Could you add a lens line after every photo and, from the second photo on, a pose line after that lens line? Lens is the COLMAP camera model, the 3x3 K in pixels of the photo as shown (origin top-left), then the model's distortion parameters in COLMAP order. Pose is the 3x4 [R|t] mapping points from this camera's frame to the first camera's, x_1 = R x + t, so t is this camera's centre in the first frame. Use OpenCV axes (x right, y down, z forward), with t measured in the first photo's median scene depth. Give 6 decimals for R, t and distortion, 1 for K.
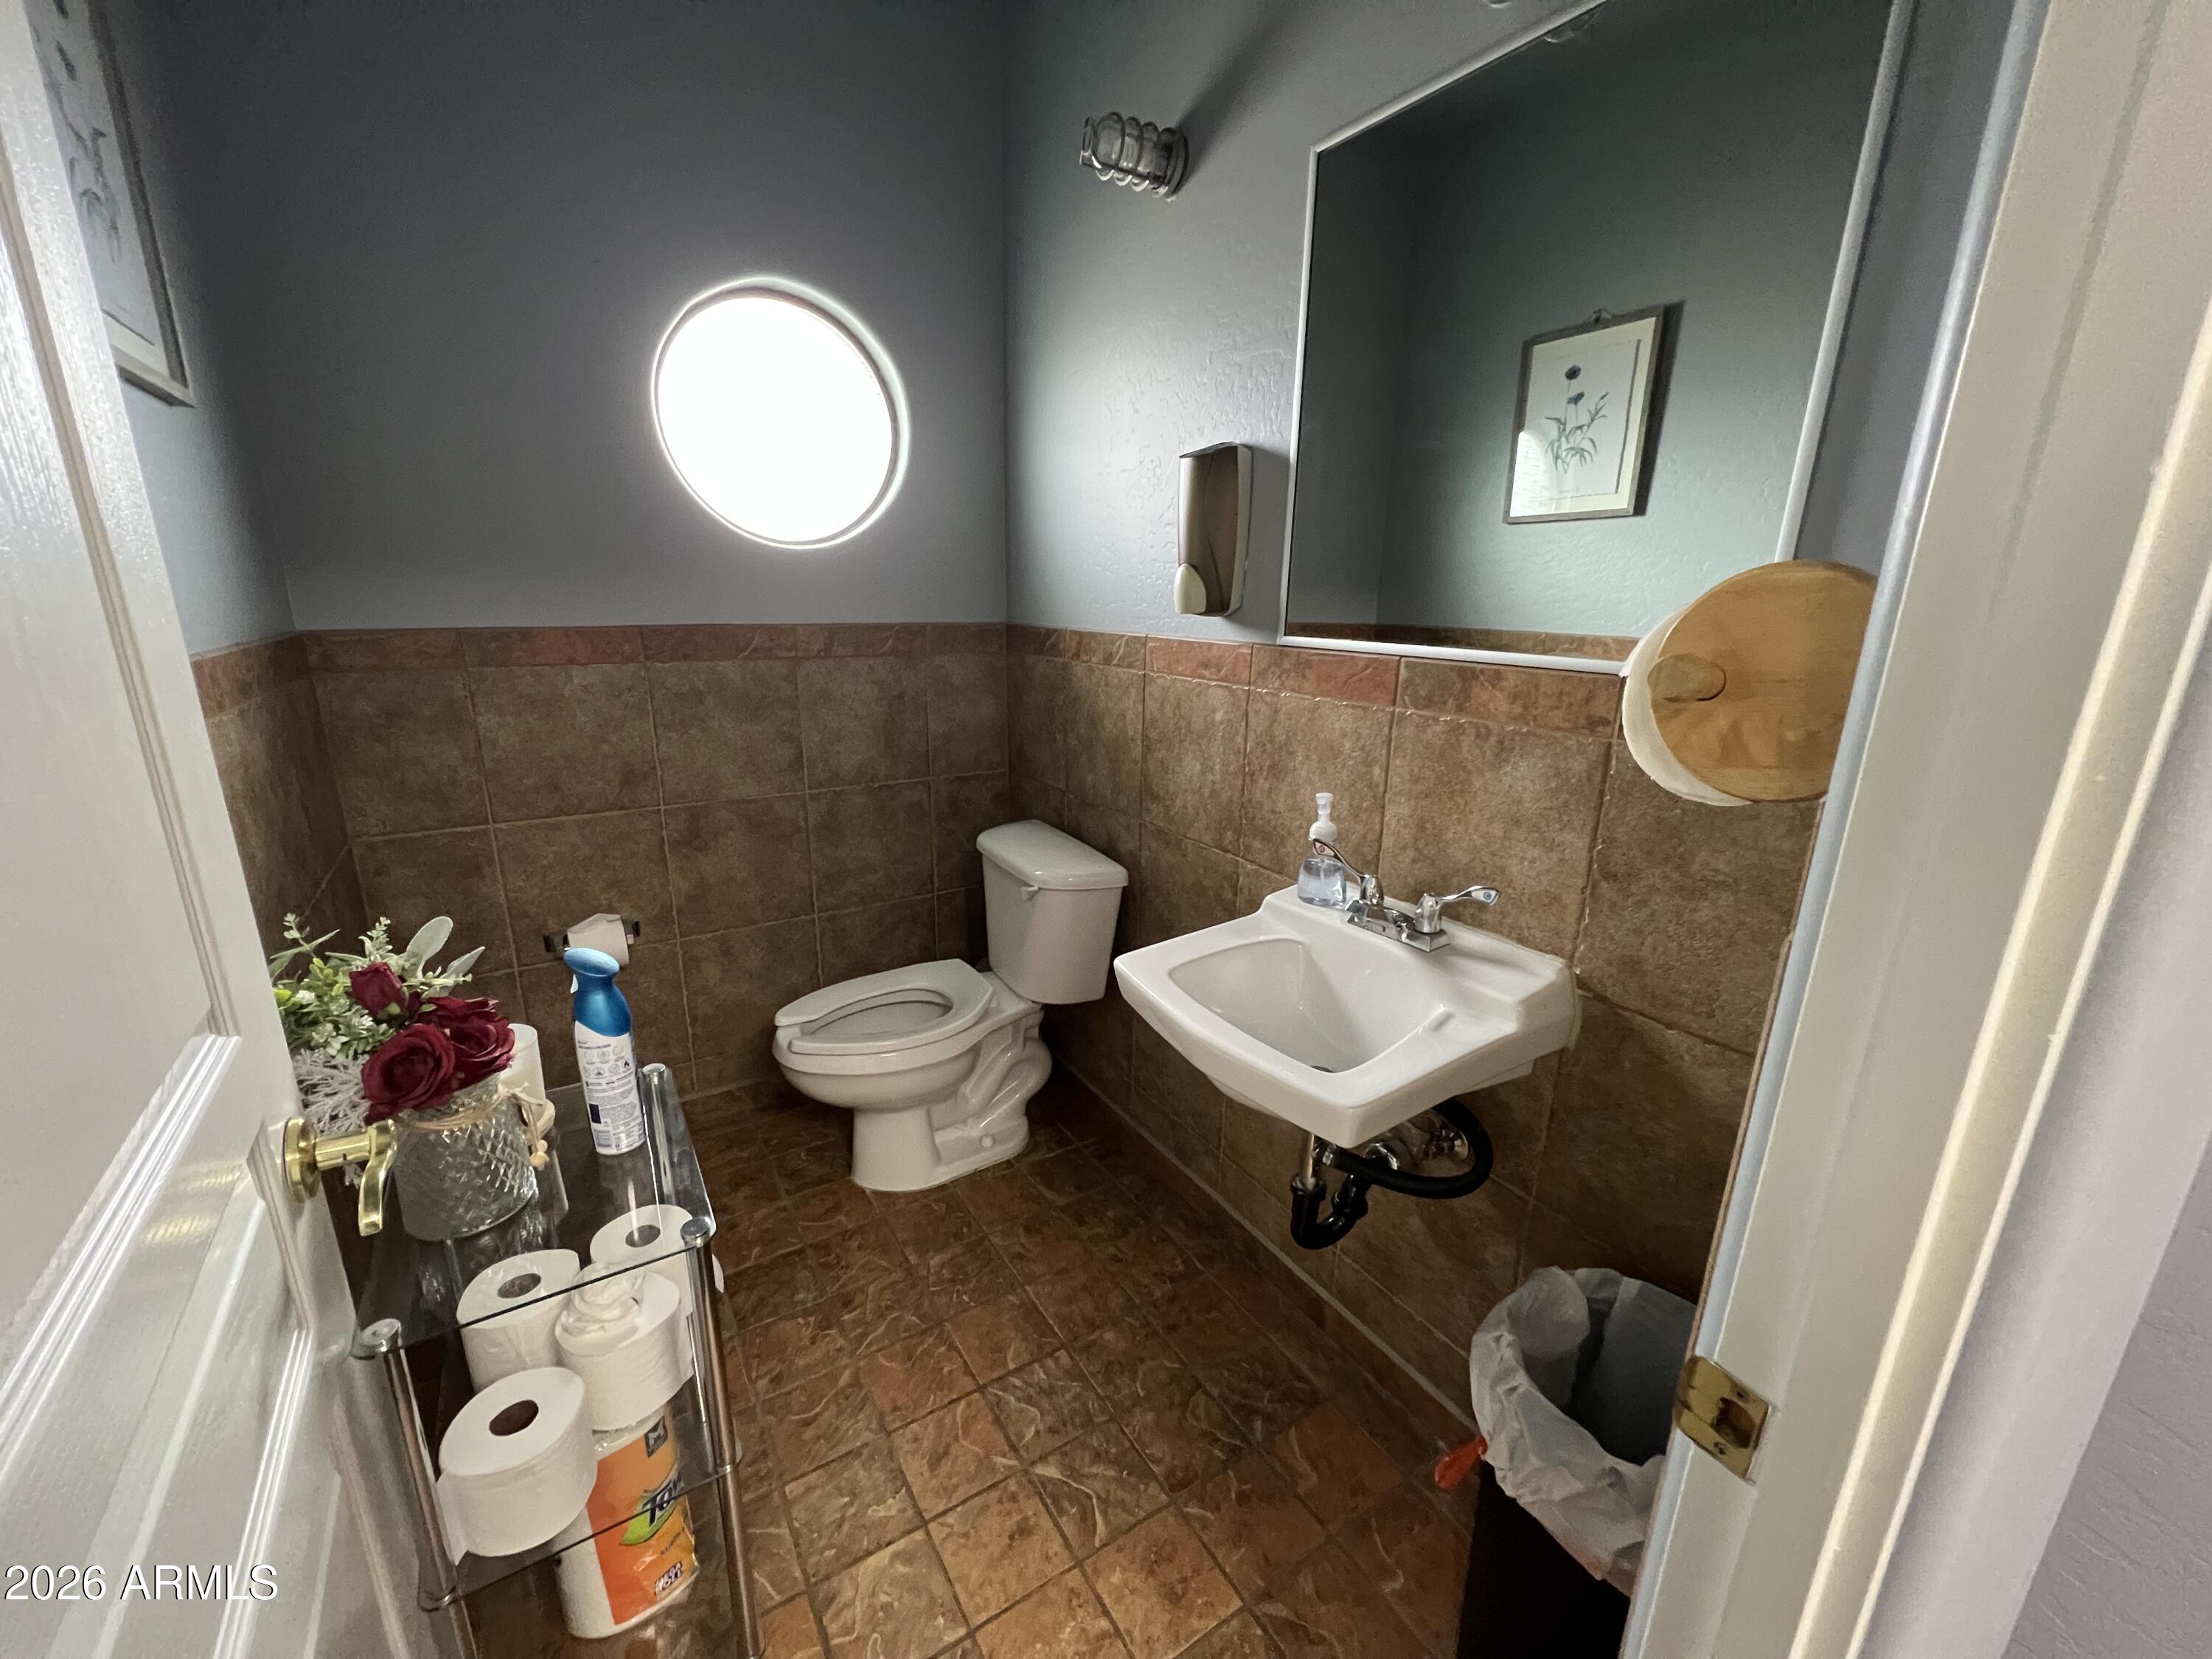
lens RADIAL K [[887.4, 0, 1103.0], [0, 887.4, 835.6], [0, 0, 1]] dist [-0.005541, 0.000216]
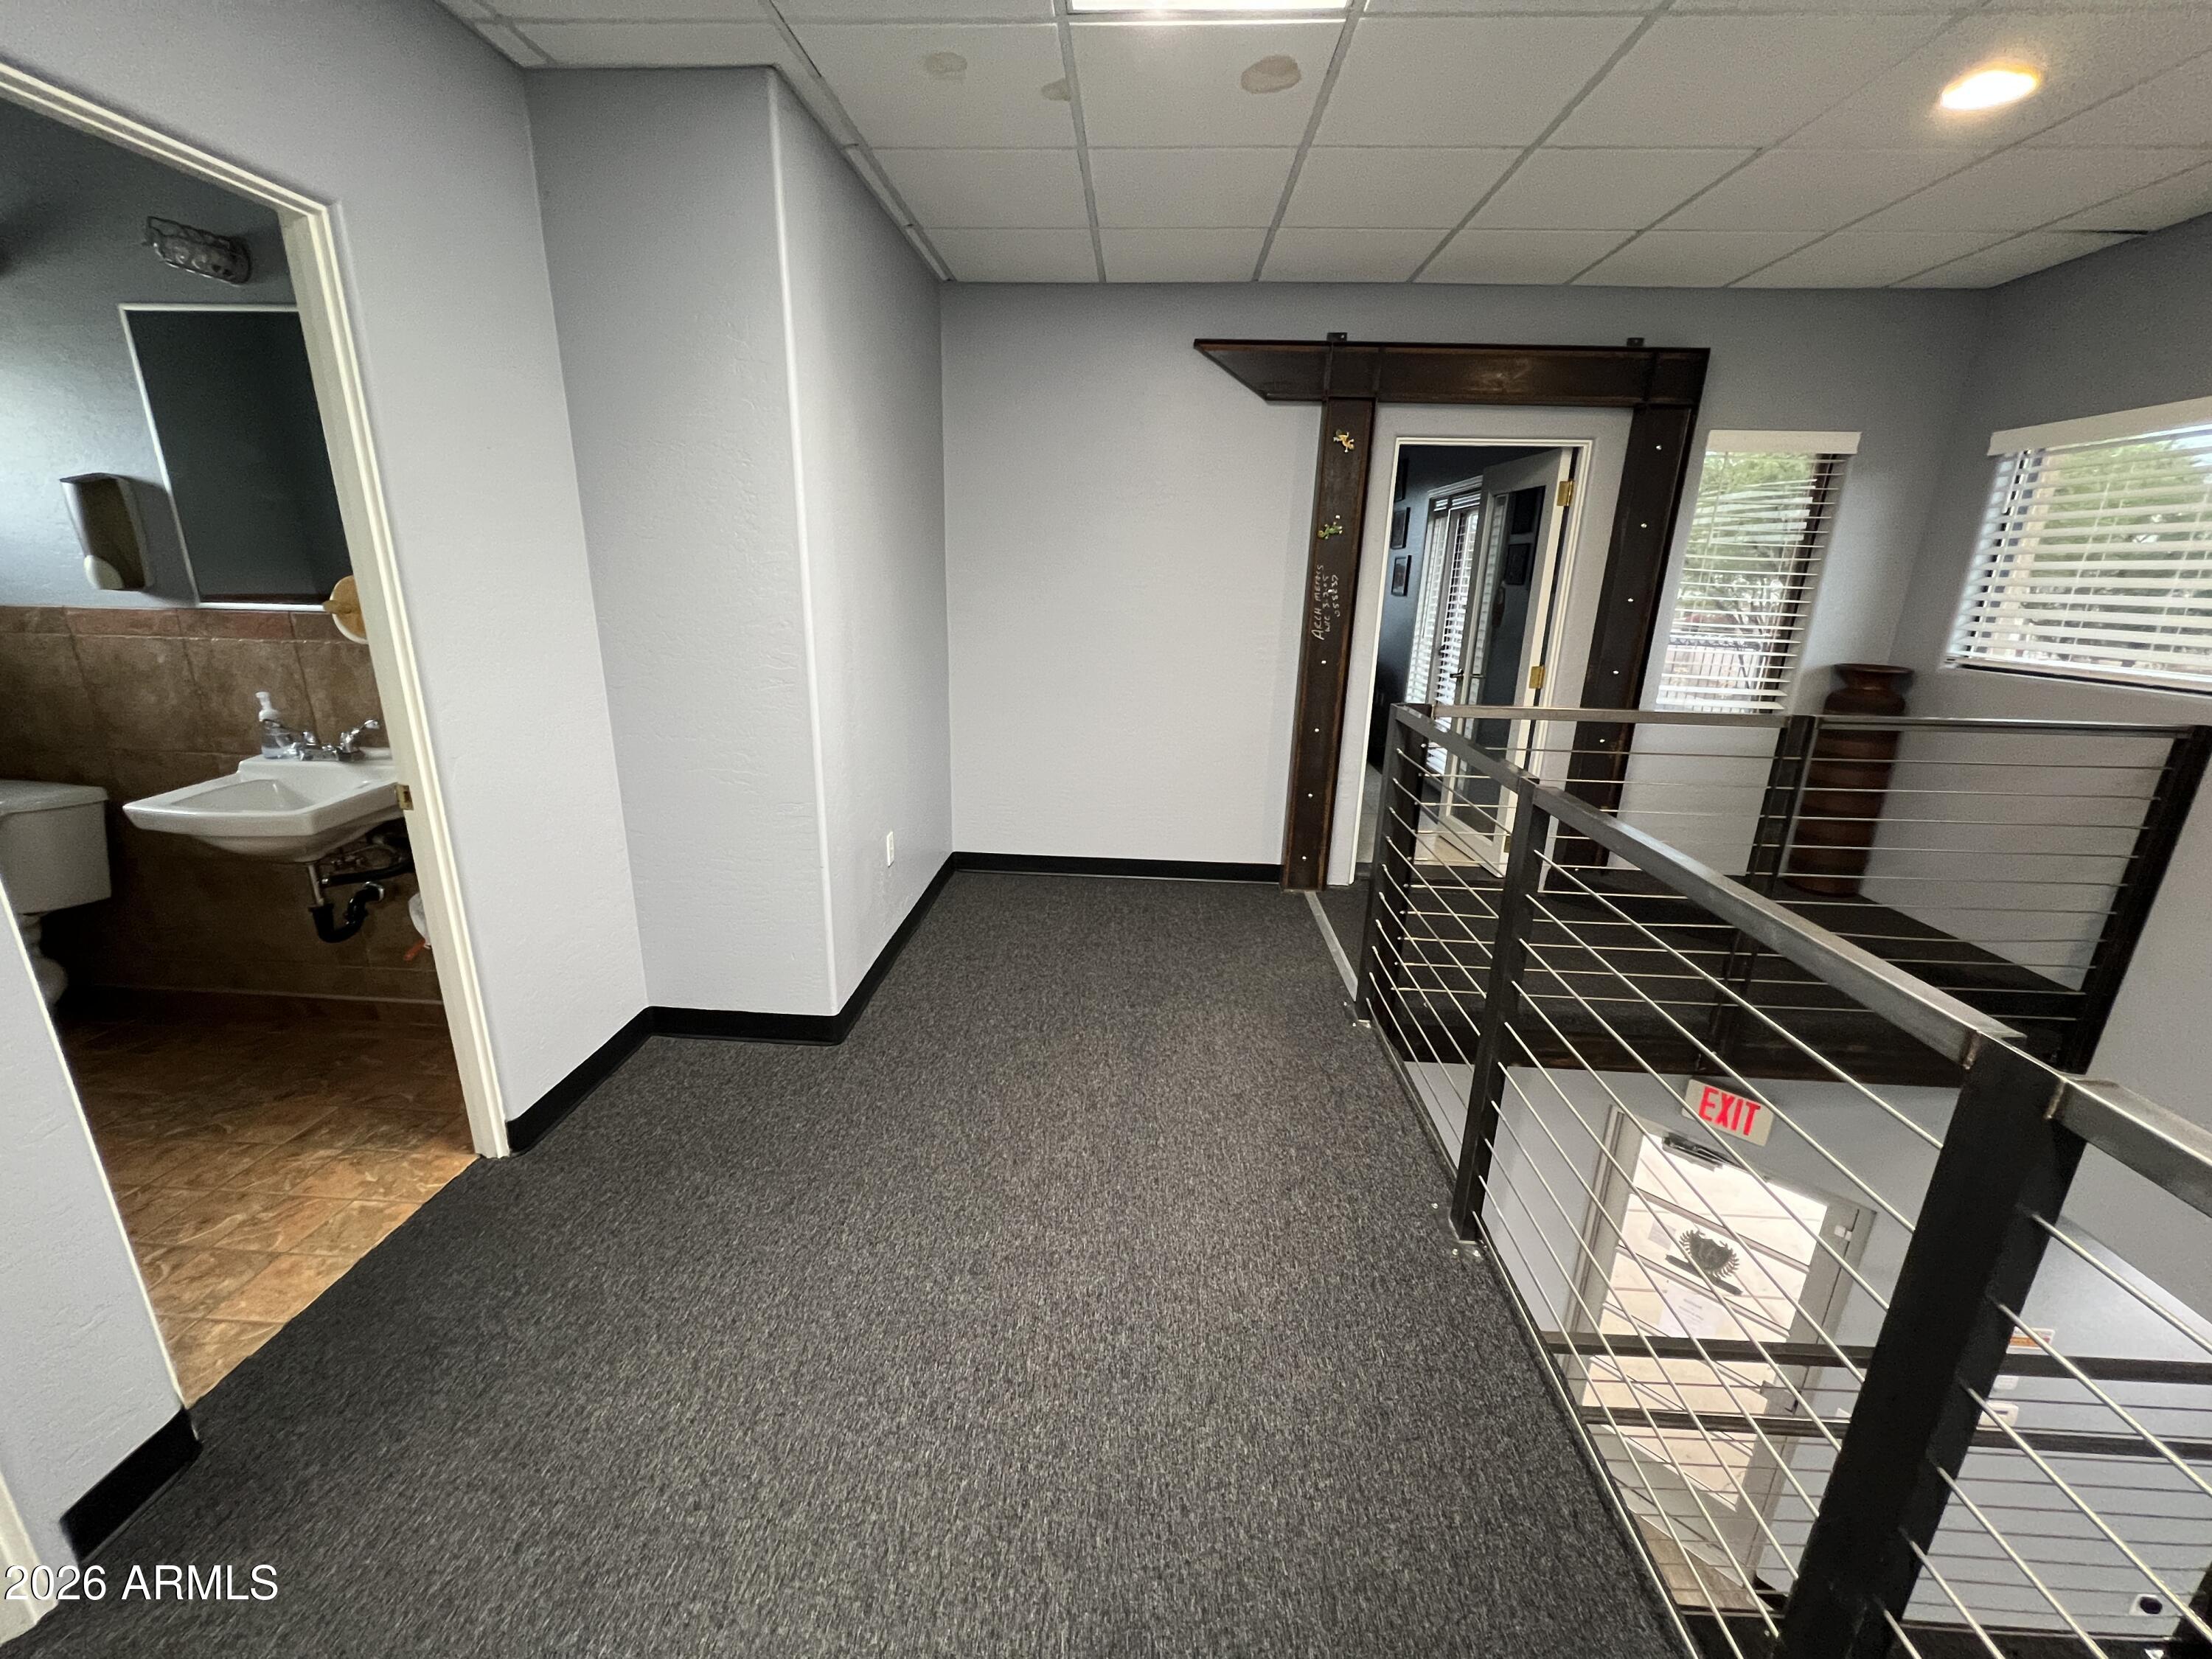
lens RADIAL K [[887.4, 0, 1114.9], [0, 887.4, 832.4], [0, 0, 1]] dist [-0.005541, 0.000216]
pose [[0.580962, -0.235859, 0.779008, -0.163017], [0.206832, 0.968457, 0.138969, 0.277972], [-0.787213, 0.080388, 0.611419, -1.156547]]
